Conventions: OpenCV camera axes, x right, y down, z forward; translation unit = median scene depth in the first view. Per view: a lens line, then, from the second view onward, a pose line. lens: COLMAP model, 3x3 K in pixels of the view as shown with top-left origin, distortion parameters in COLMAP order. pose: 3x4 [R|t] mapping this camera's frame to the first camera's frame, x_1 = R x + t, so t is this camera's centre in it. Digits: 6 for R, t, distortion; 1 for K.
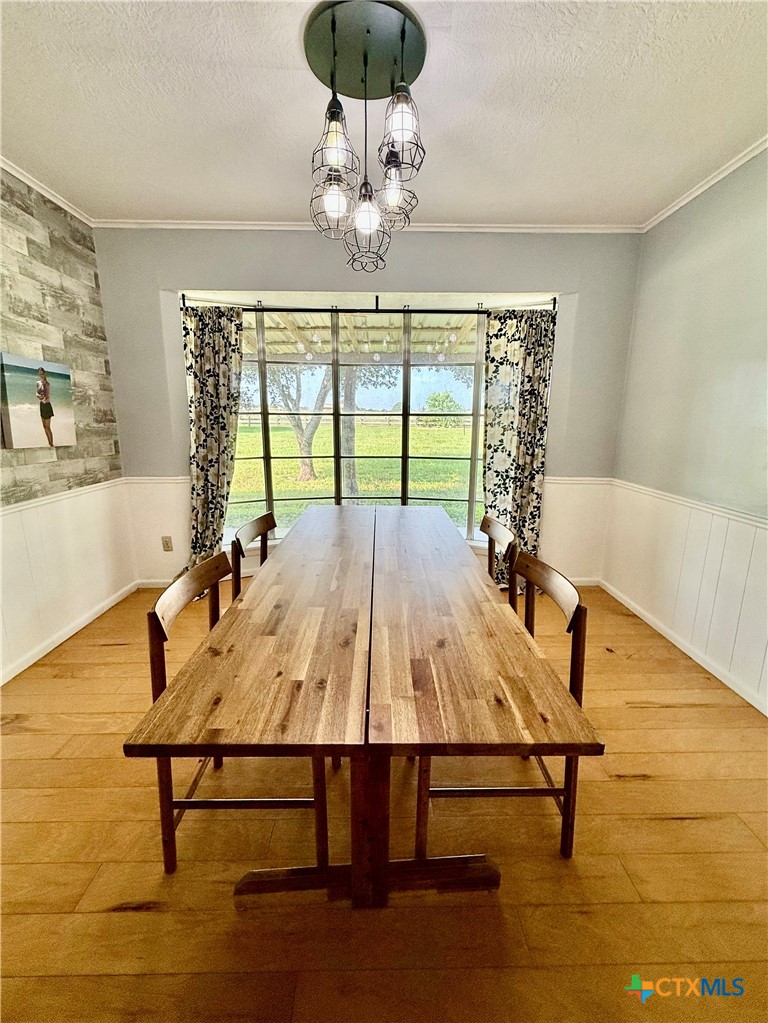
lens RADIAL K [[423.2, 0, 385.7], [0, 423.2, 508.5], [0, 0, 1]] dist [0.000629, 0.000160]
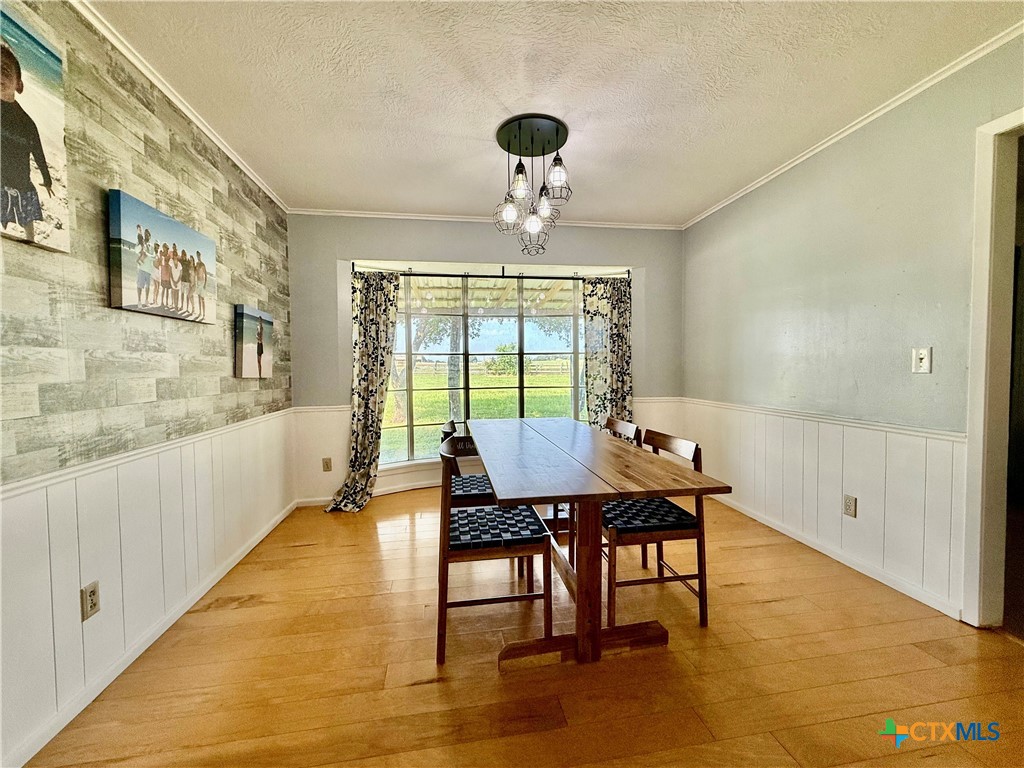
lens RADIAL K [[410.1, 0, 509.7], [0, 410.1, 382.9], [0, 0, 1]] dist [0.000732, -0.000122]
pose [[0.989632, -0.022491, 0.141851, -0.190973], [0.047036, 0.983948, -0.172144, 0.085365], [-0.135702, 0.177032, 0.974805, -0.203634]]
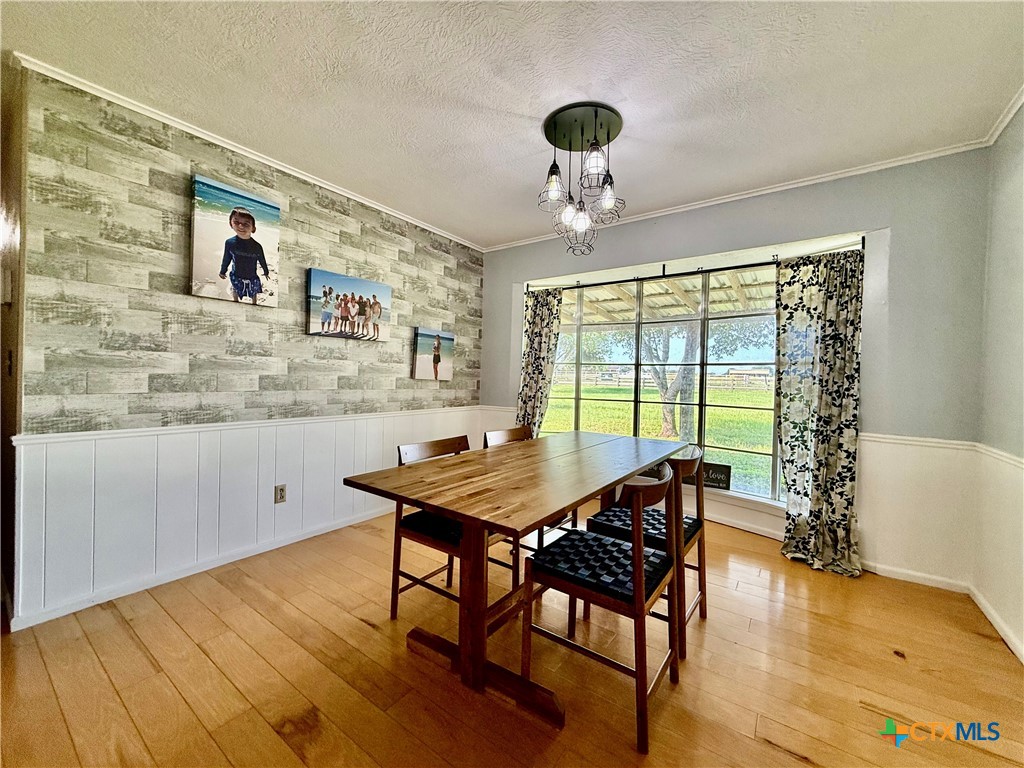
lens RADIAL K [[410.1, 0, 510.2], [0, 410.1, 383.0], [0, 0, 1]] dist [0.000732, -0.000122]
pose [[0.798434, 0.020502, -0.601733, 0.328862], [-0.146437, 0.976022, -0.161051, 0.066159], [0.584003, 0.216705, 0.782291, -0.072176]]
